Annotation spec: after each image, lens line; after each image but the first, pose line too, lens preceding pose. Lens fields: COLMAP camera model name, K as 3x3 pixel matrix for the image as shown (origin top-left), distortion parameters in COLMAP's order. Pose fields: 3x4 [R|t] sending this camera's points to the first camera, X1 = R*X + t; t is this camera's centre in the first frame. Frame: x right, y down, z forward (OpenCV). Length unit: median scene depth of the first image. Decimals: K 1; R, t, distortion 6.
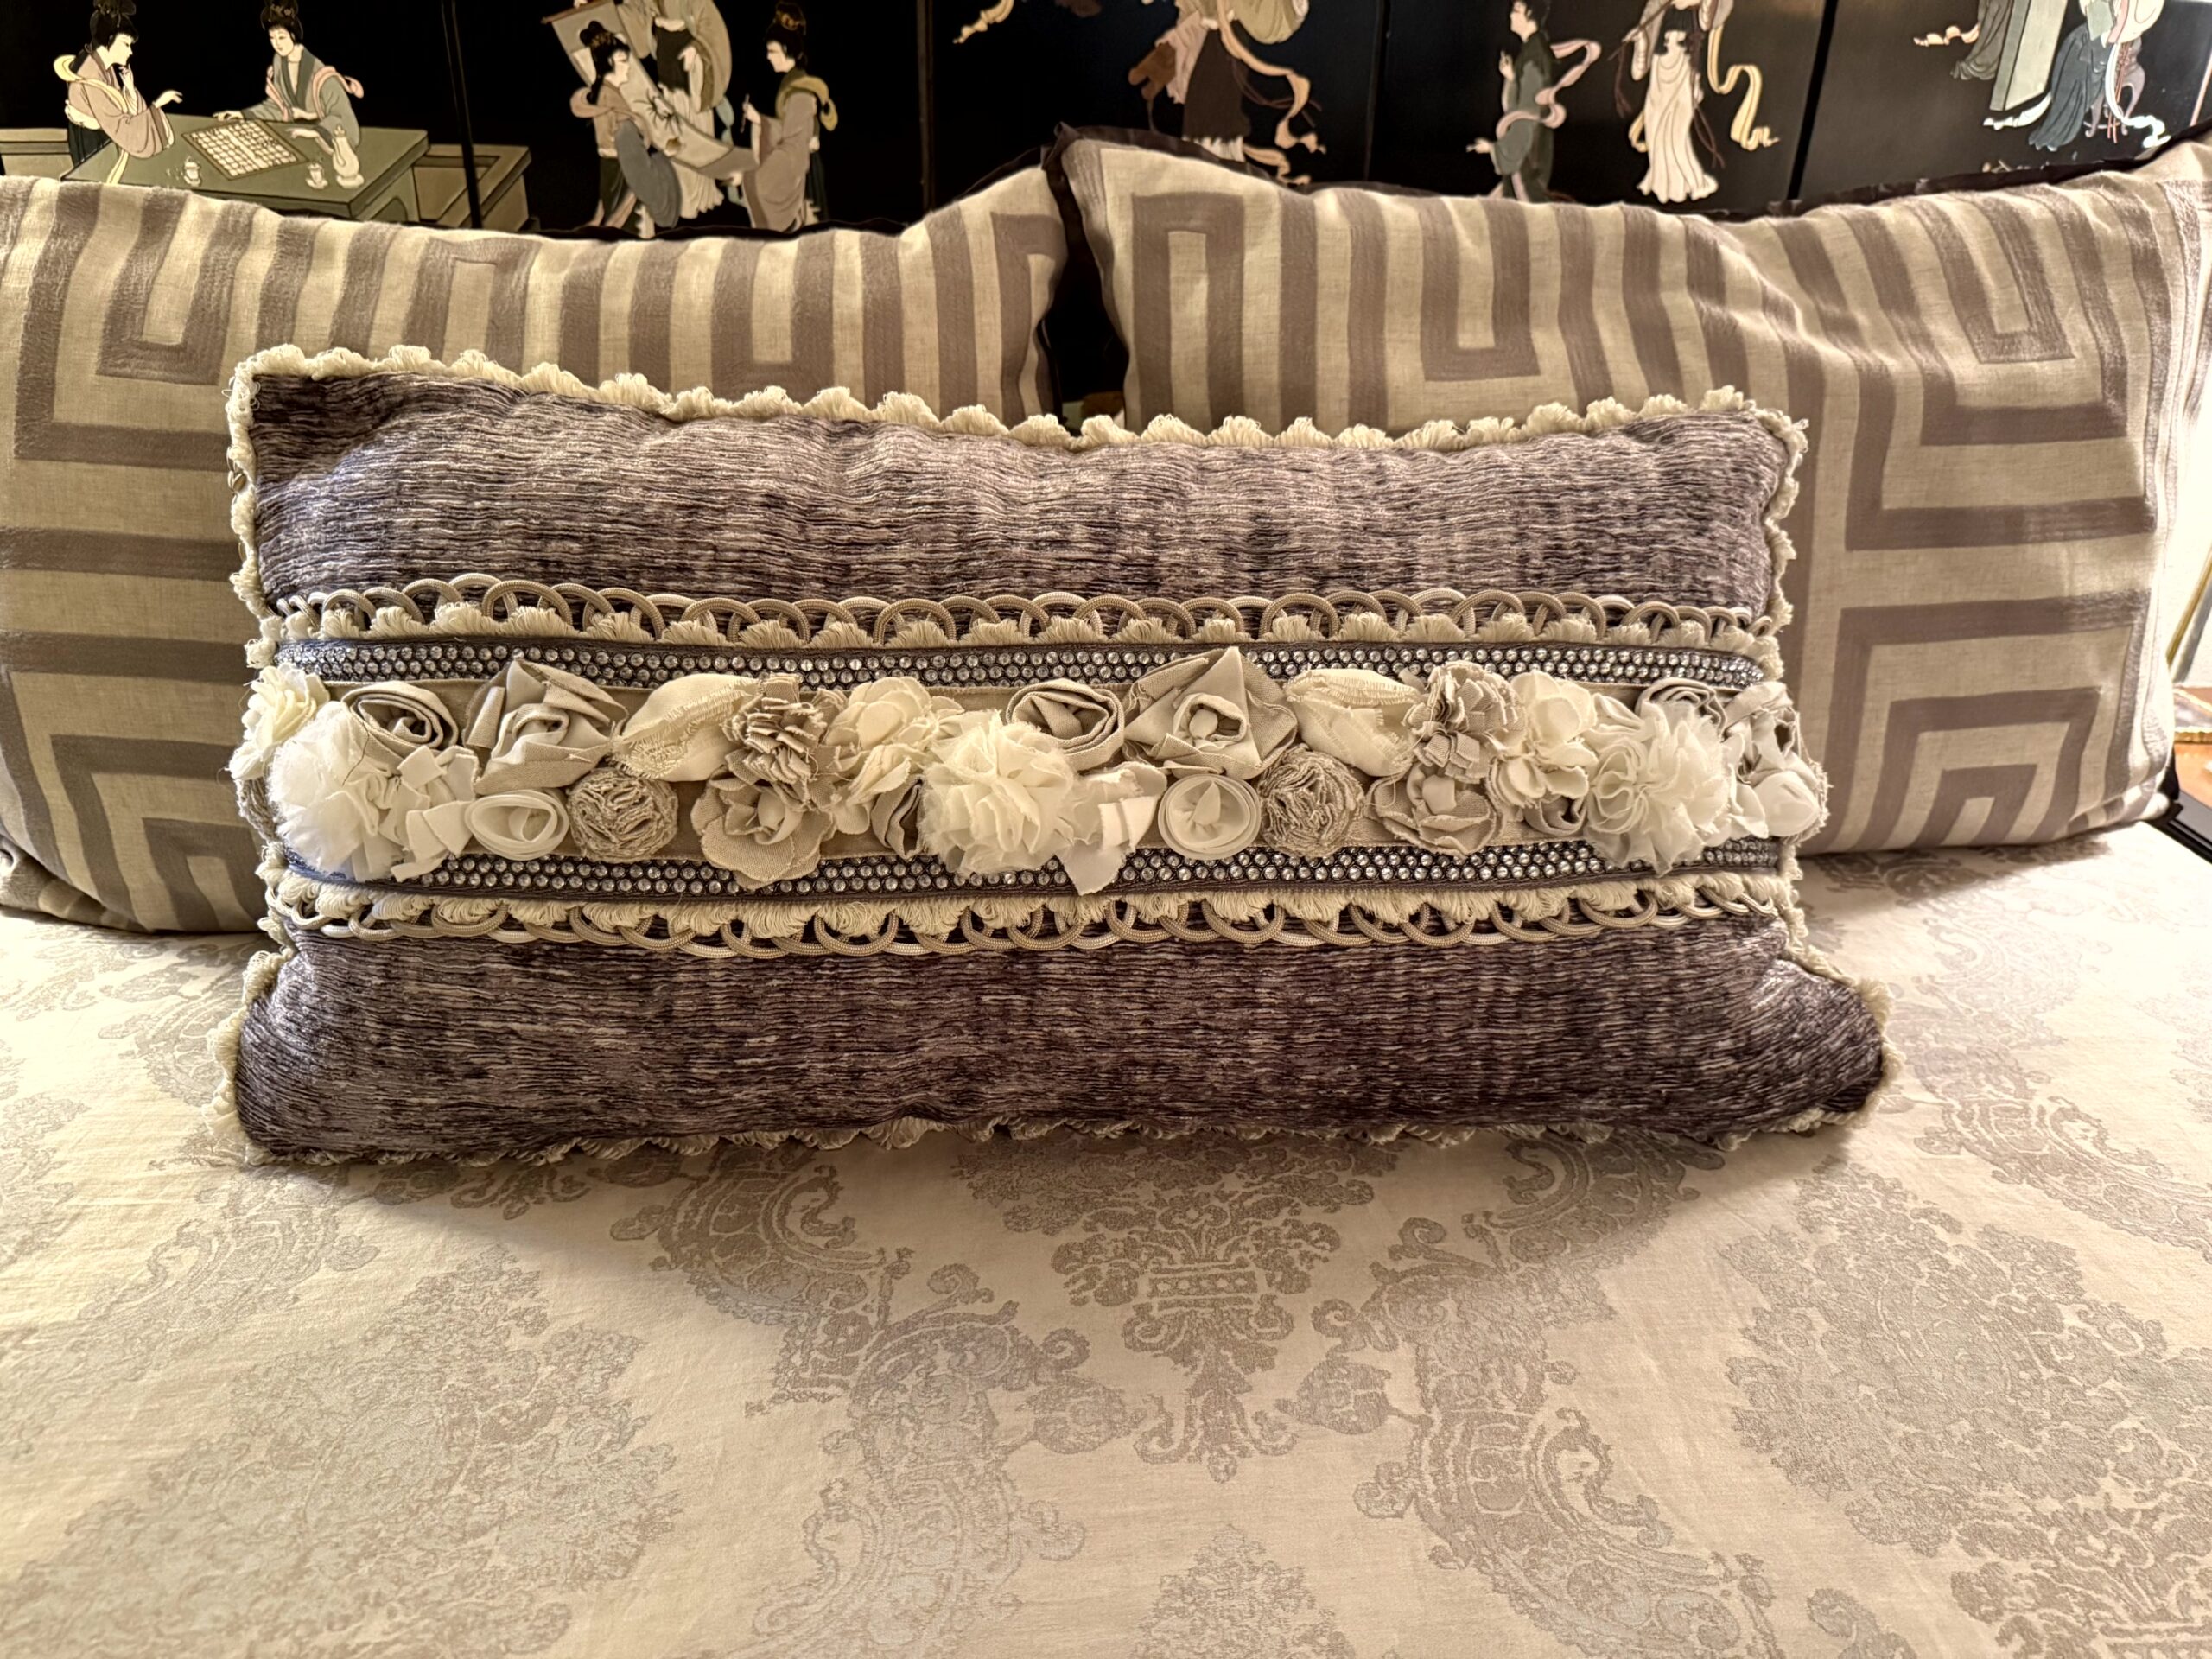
lens RADIAL K [[1577.6, 0, 1106.0], [0, 1577.6, 829.5], [0, 0, 1]] dist [-0.033178, 0.022812]
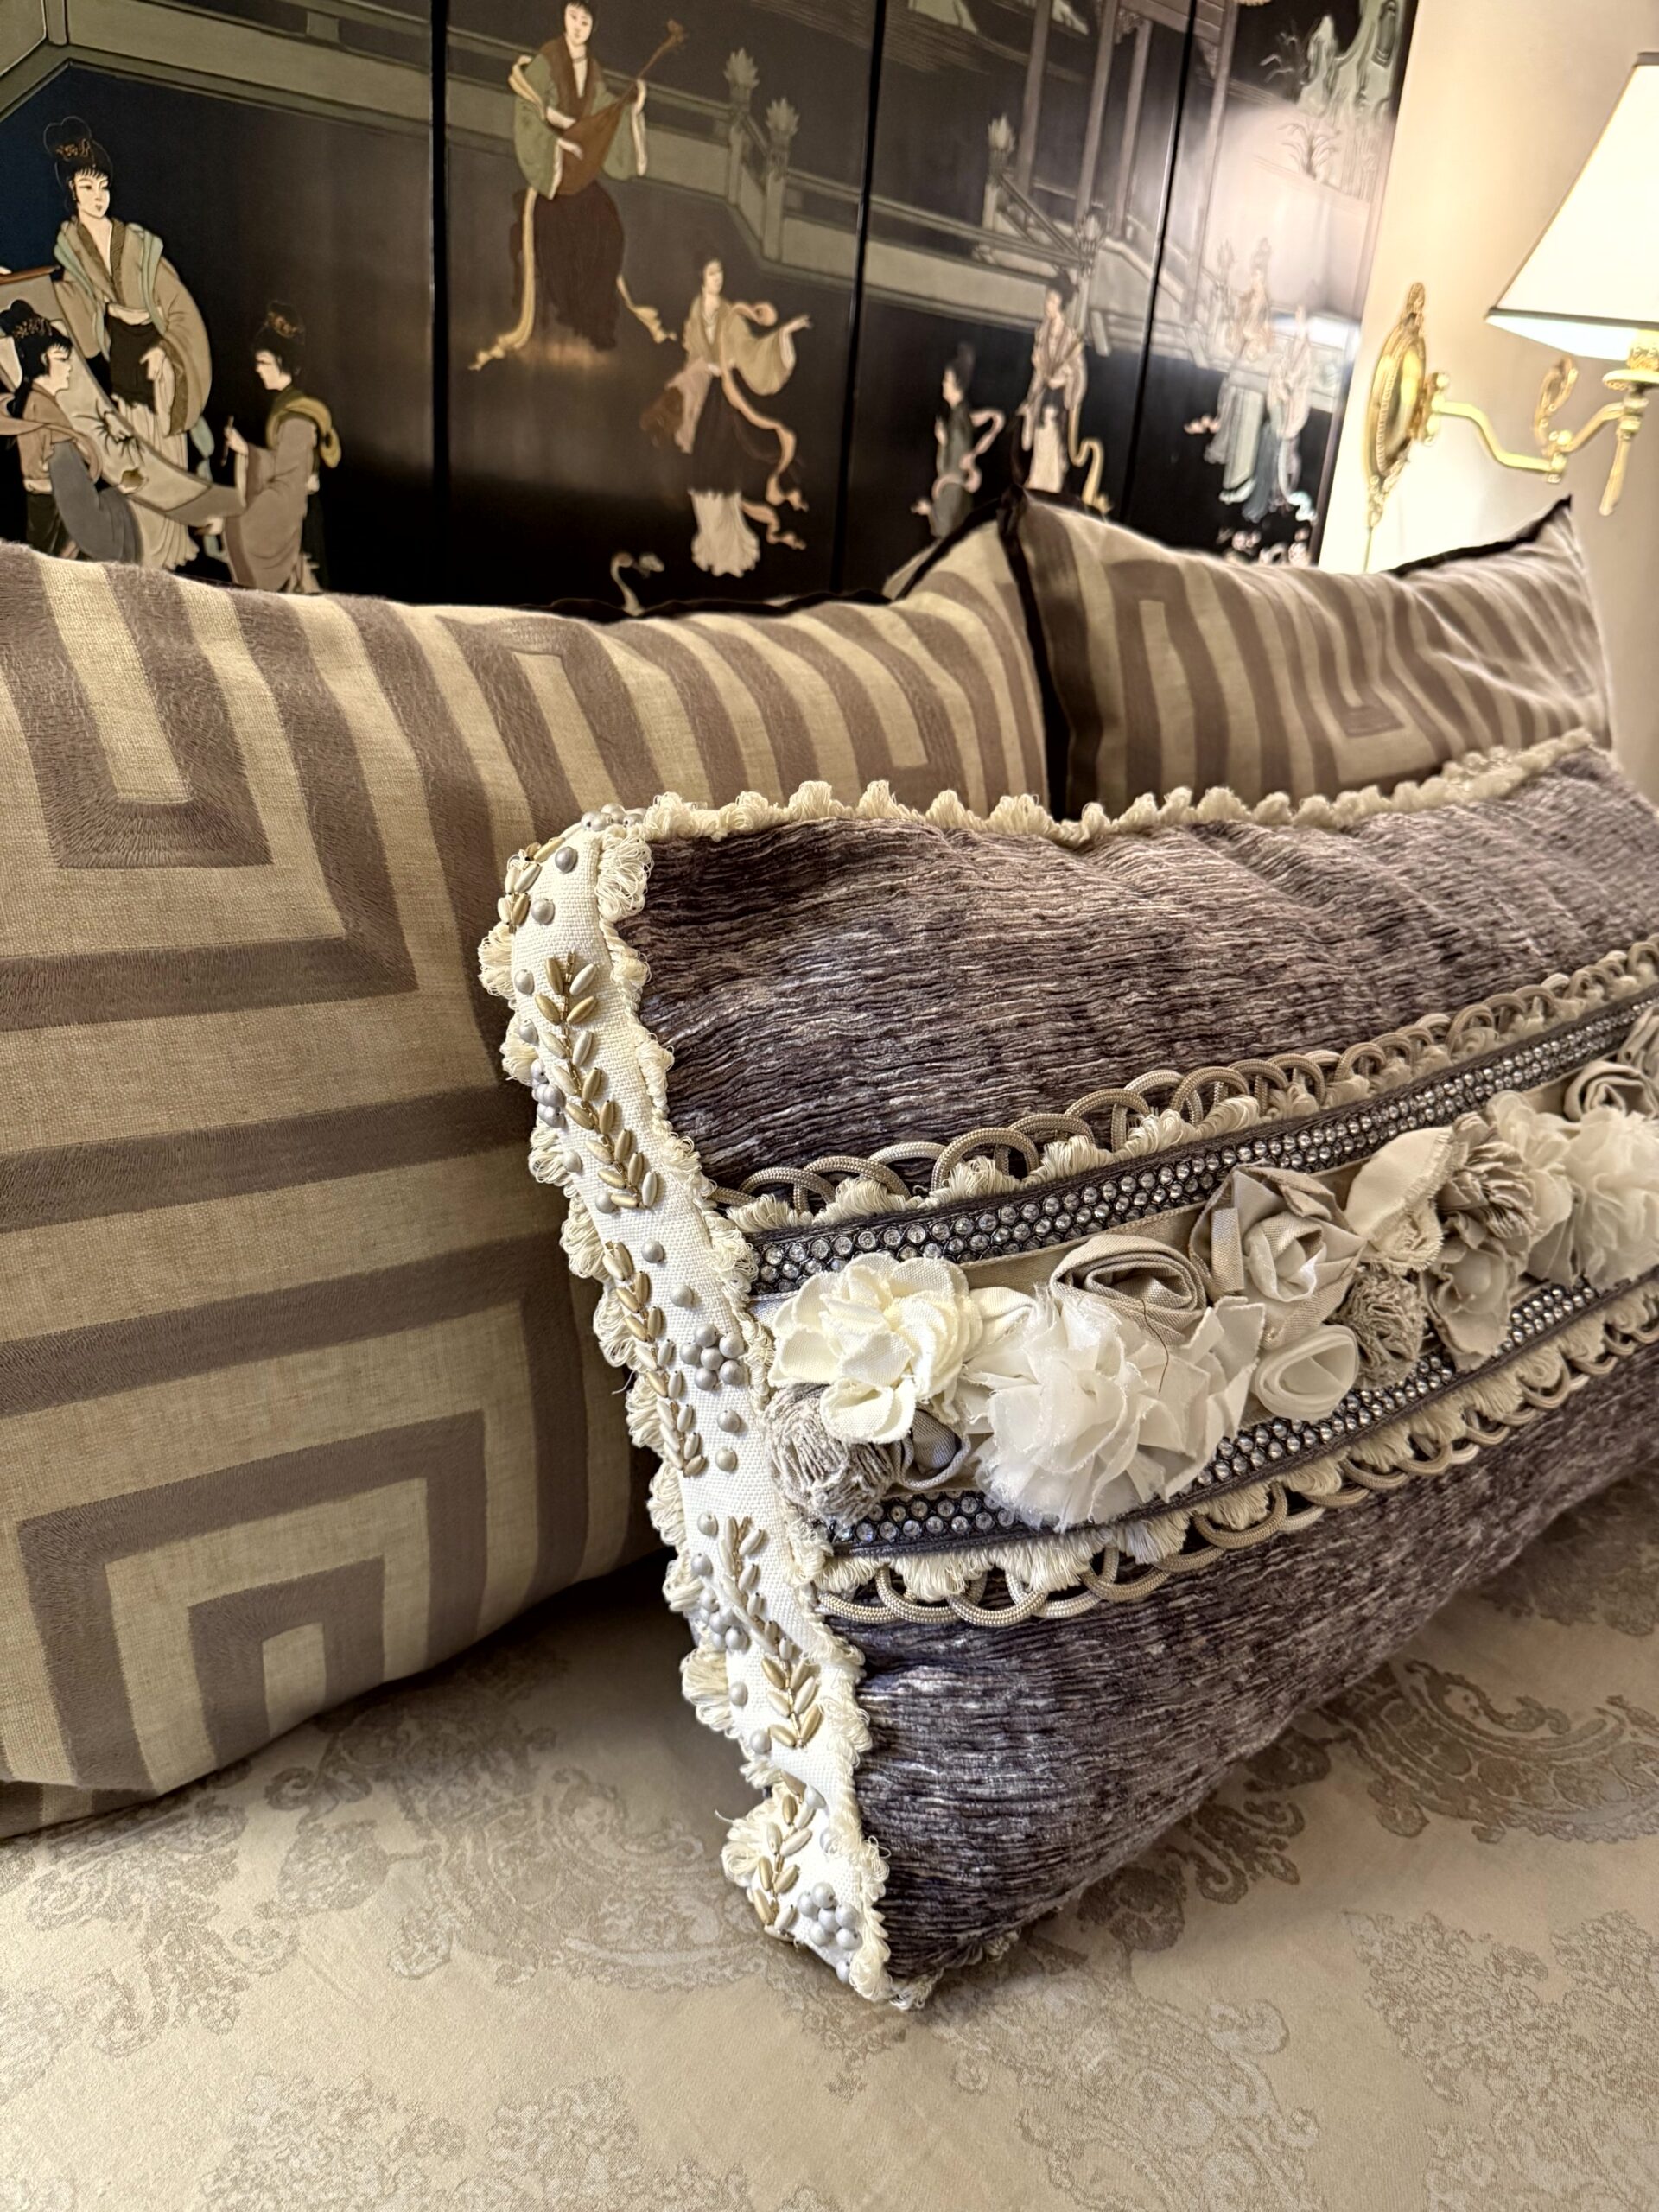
lens RADIAL K [[1571.3, 0, 829.5], [0, 1571.3, 1106.0], [0, 0, 1]] dist [-0.005535, -0.021208]
pose [[0.783398, -0.197839, 0.589192, -0.510535], [0.217620, 0.975288, 0.038131, -0.110916], [-0.582176, 0.098348, 0.807093, 0.255711]]
